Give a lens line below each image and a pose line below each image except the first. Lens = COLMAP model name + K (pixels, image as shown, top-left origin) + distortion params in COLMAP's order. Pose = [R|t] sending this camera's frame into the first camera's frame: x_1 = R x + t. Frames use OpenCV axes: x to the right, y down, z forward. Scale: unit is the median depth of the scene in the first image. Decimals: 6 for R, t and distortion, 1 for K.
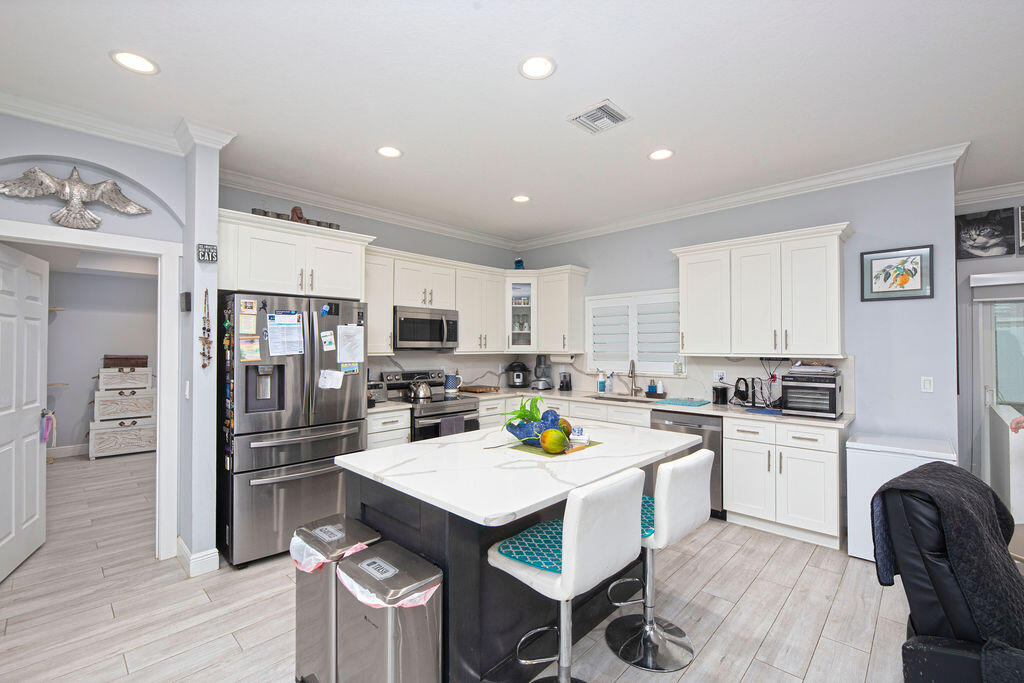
lens RADIAL K [[435.1, 0, 512.9], [0, 435.1, 341.6], [0, 0, 1]] dist [-0.001202, -0.002111]
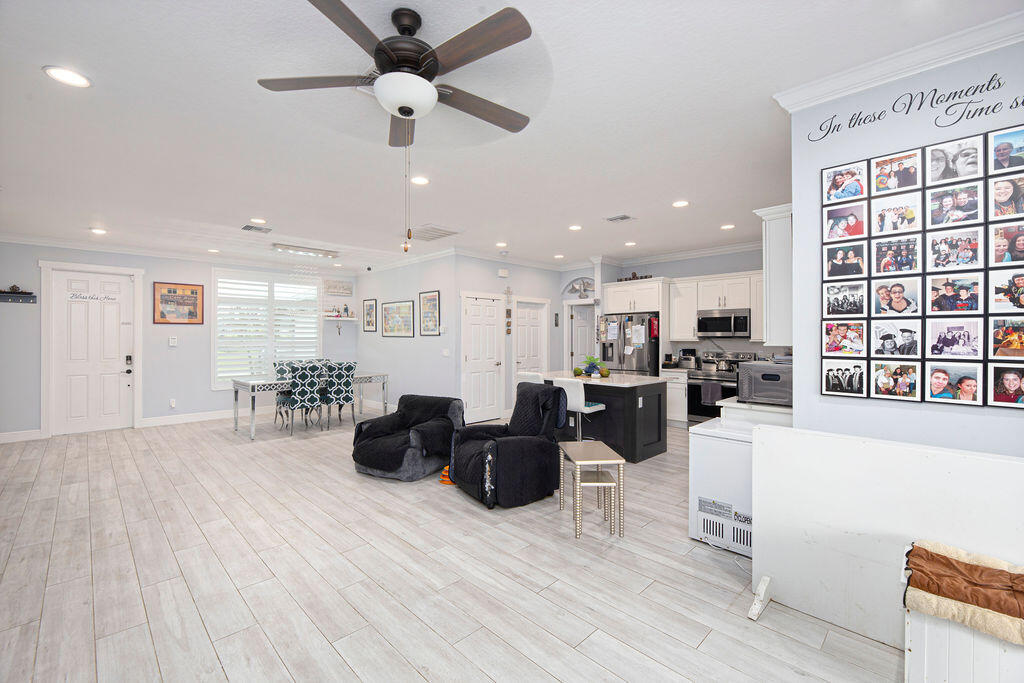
lens RADIAL K [[435.1, 0, 508.5], [0, 435.1, 336.3], [0, 0, 1]] dist [-0.001202, -0.002111]
pose [[-0.046894, -0.001195, -0.998899, 1.551019], [0.011017, 0.999938, -0.001713, 0.009739], [0.998839, -0.011085, -0.046878, 0.408868]]
